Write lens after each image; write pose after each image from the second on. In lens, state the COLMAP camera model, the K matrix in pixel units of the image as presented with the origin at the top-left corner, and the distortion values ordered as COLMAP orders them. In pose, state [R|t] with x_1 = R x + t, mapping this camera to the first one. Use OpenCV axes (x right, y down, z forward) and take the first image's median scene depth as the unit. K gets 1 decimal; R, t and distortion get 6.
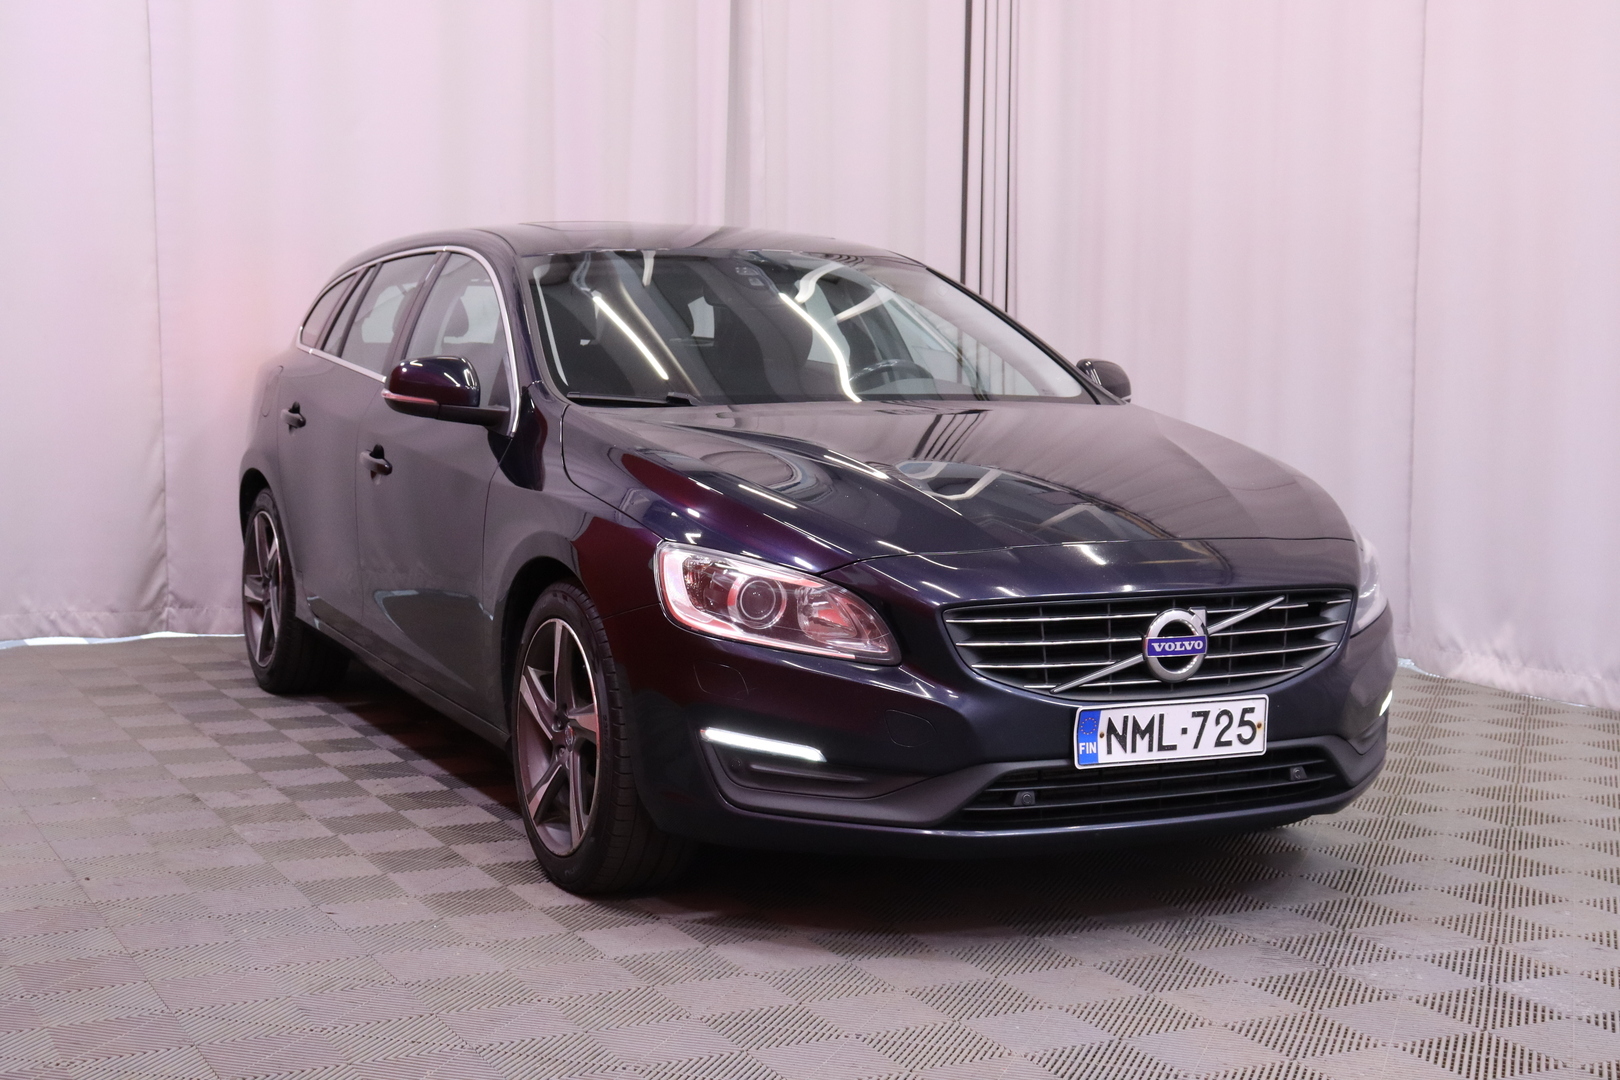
lens RADIAL K [[2369.6, 0, 798.9], [0, 2369.6, 547.6], [0, 0, 1]] dist [-0.086116, 0.000000]
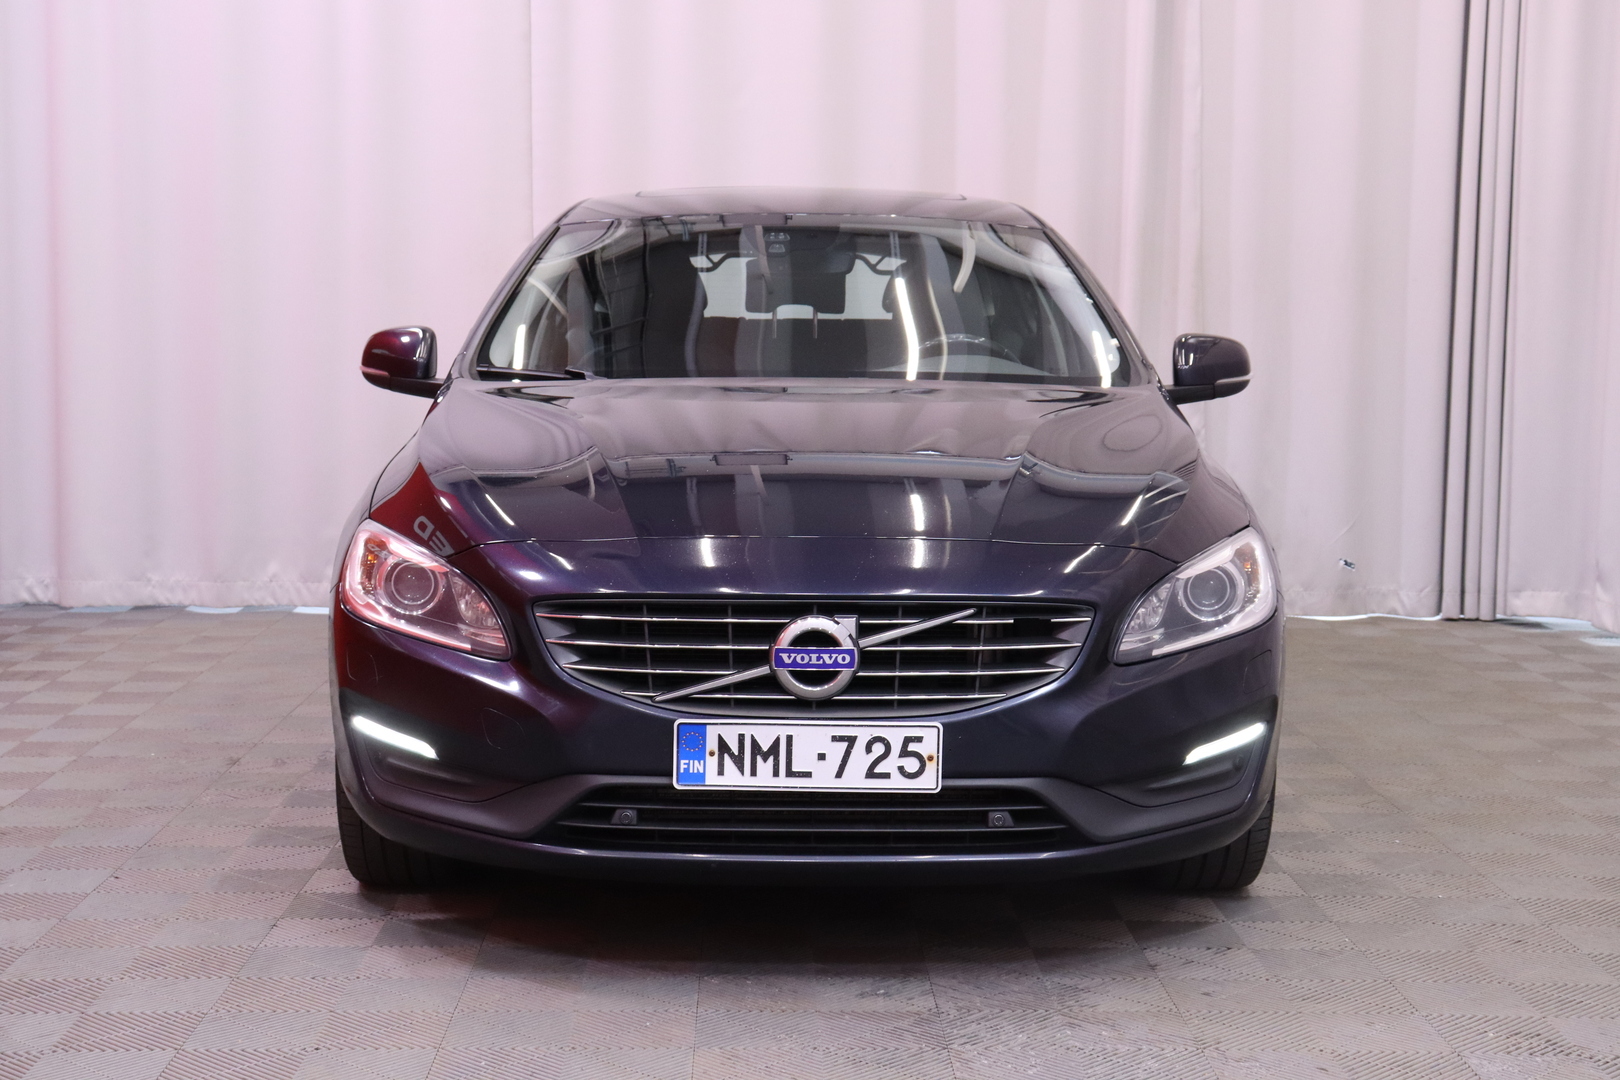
lens RADIAL K [[2490.6, 0, 795.4], [0, 2490.6, 631.9], [0, 0, 1]] dist [0.093826, 0.000000]
pose [[0.910362, 0.053890, -0.410289, 0.529786], [-0.039895, 0.998295, 0.042601, -0.006912], [0.411886, -0.022414, 0.910960, 0.162368]]
